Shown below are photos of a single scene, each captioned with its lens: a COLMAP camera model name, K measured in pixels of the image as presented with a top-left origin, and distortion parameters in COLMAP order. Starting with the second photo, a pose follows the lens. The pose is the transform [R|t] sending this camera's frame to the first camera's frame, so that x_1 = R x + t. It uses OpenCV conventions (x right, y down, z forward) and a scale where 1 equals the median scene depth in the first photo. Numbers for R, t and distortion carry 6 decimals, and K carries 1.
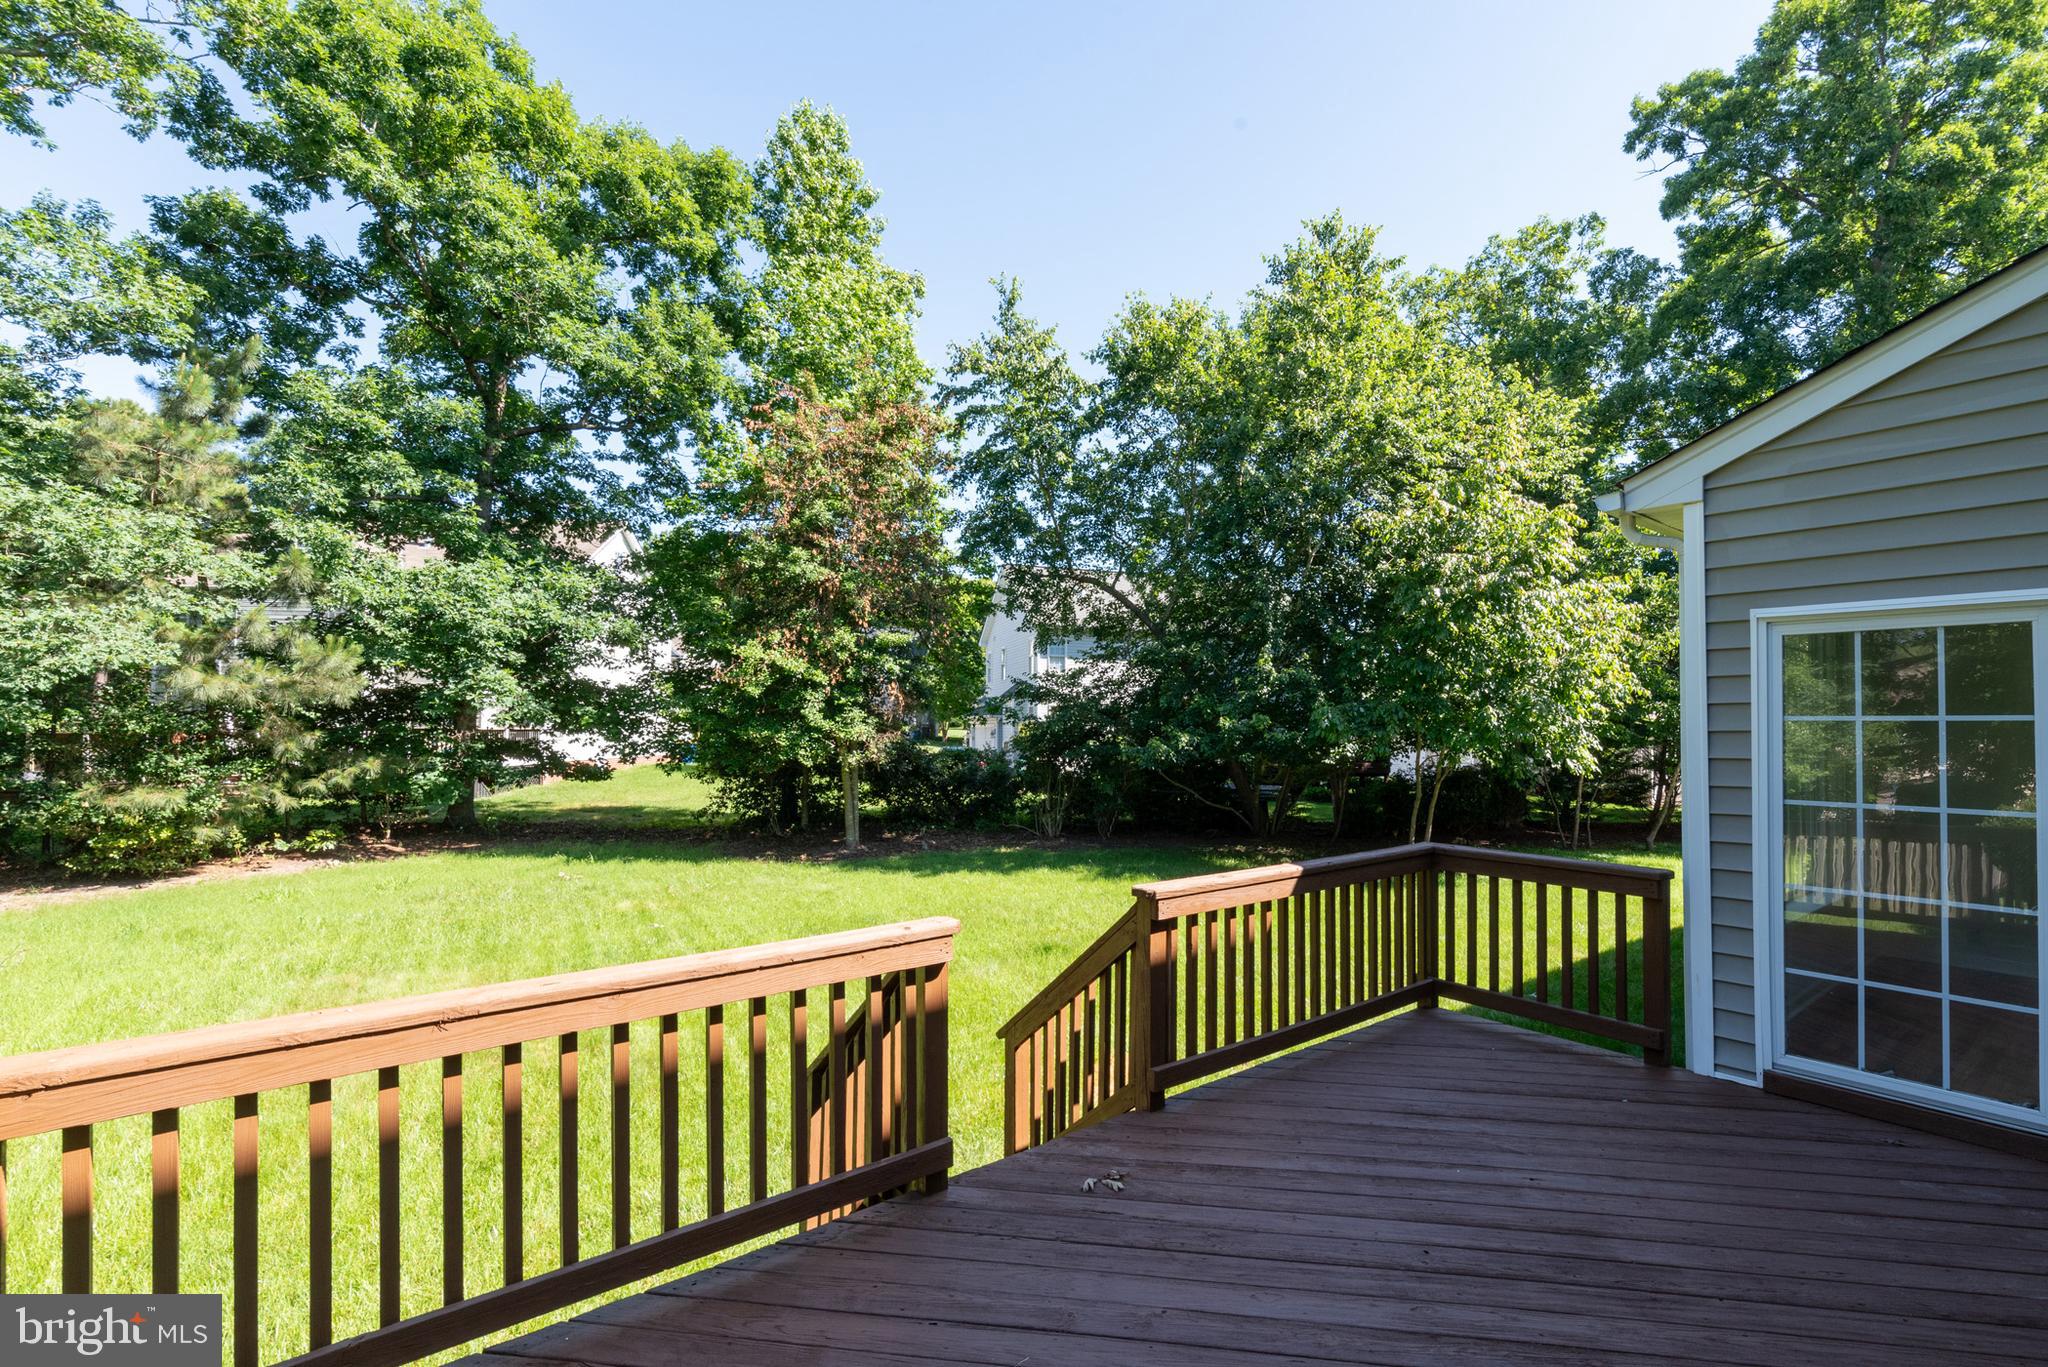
lens RADIAL K [[922.3, 0, 1091.9], [0, 922.3, 710.9], [0, 0, 1]] dist [0.002794, -0.001589]
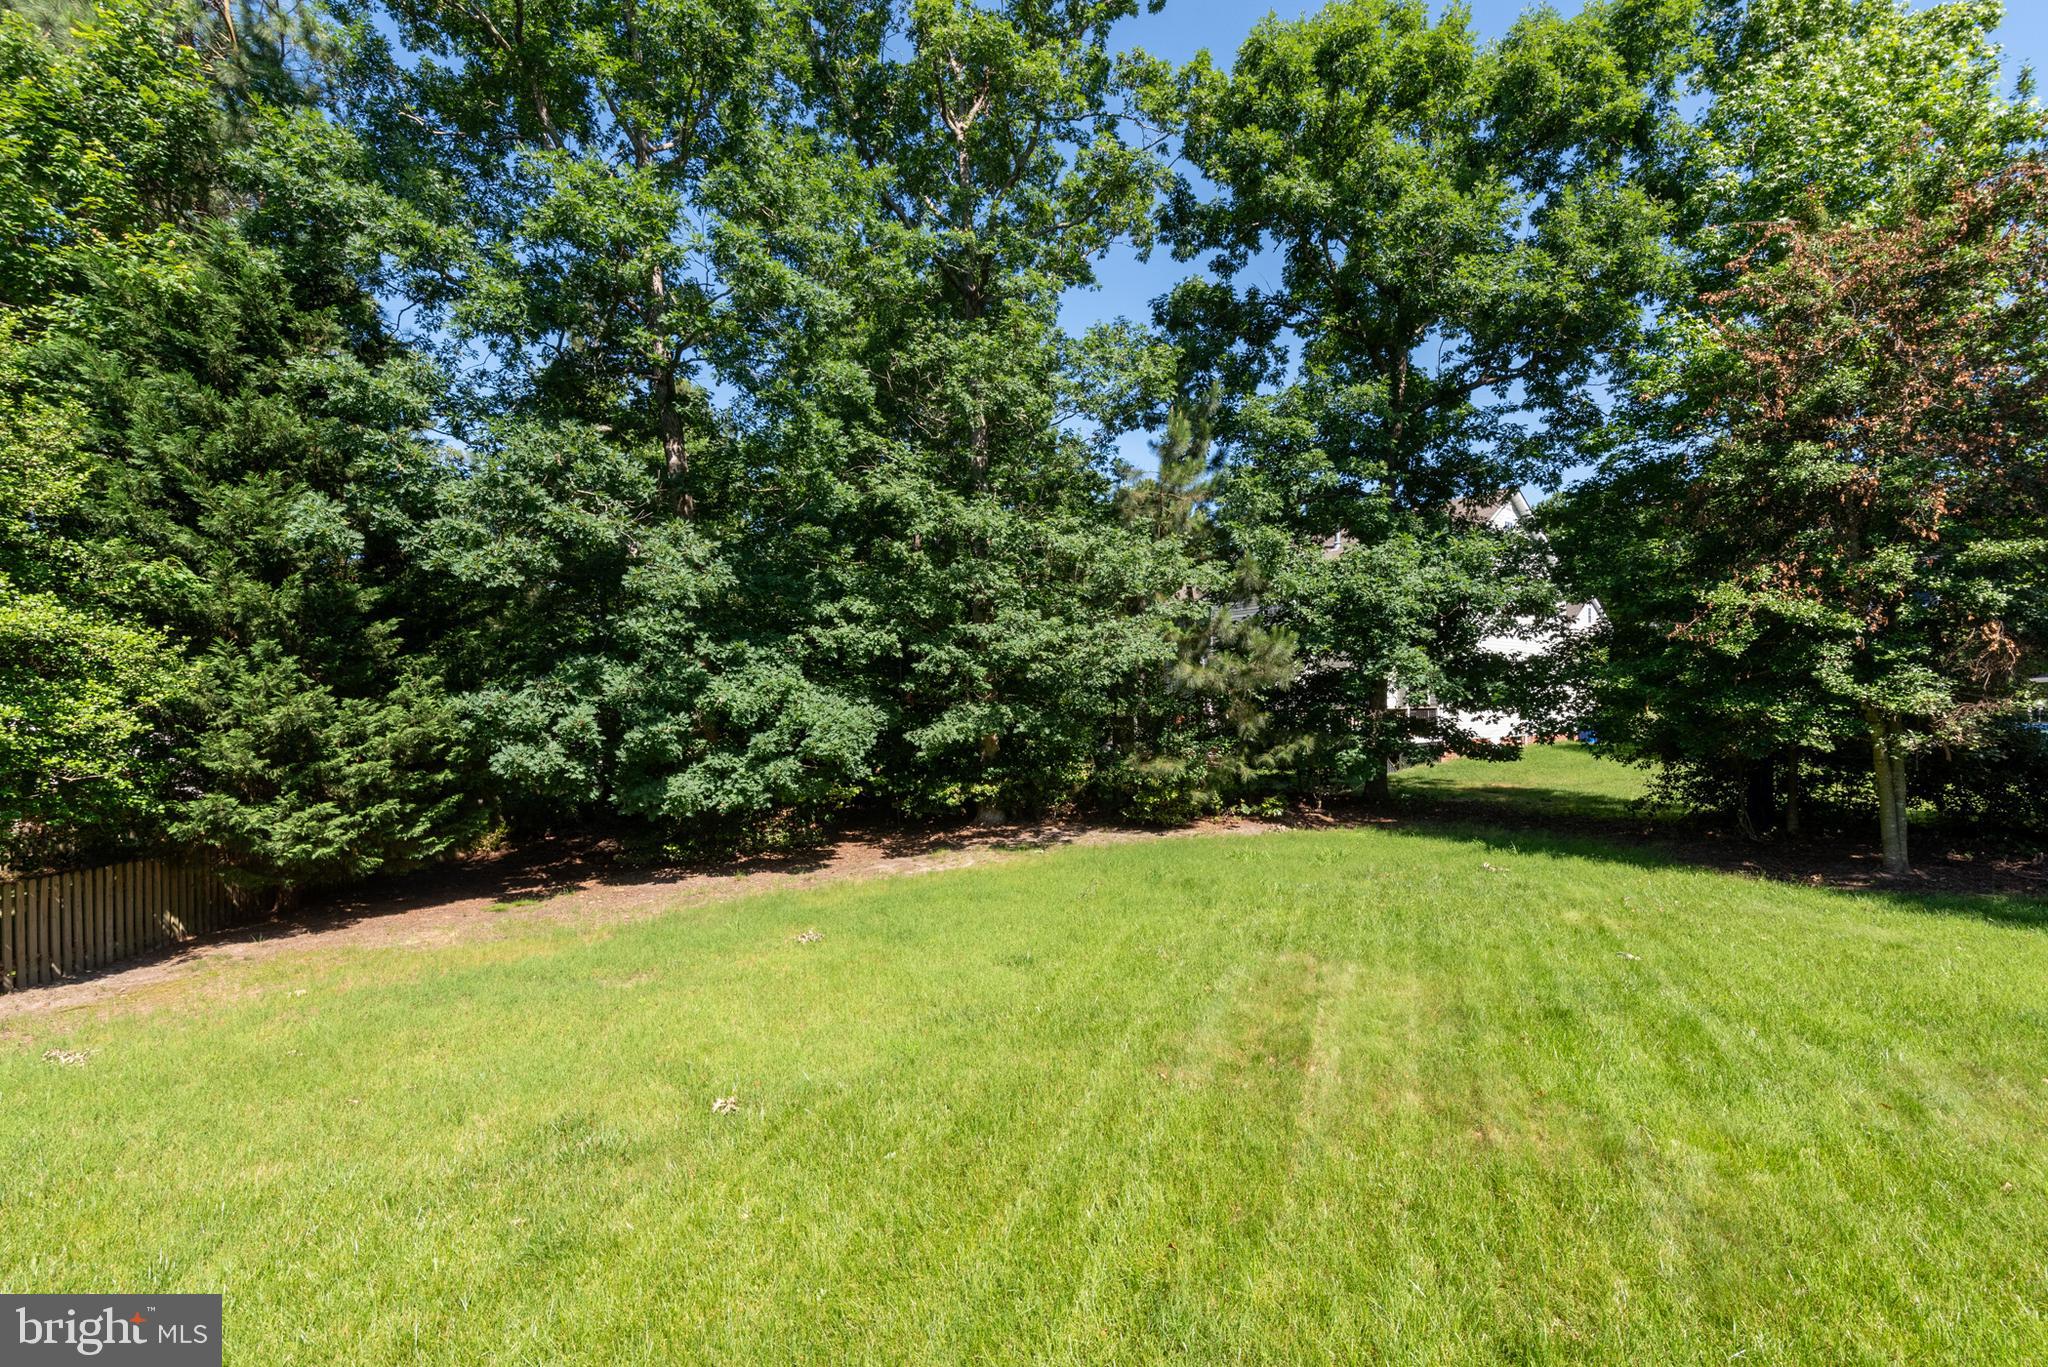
lens RADIAL K [[886.4, 0, 1017.2], [0, 886.4, 727.3], [0, 0, 1]] dist [0.002158, -0.000298]
pose [[0.568130, -0.001140, -0.822938, -0.101616], [0.035624, 0.999096, 0.023209, 0.003851], [0.822167, -0.042502, 0.567657, 0.110889]]
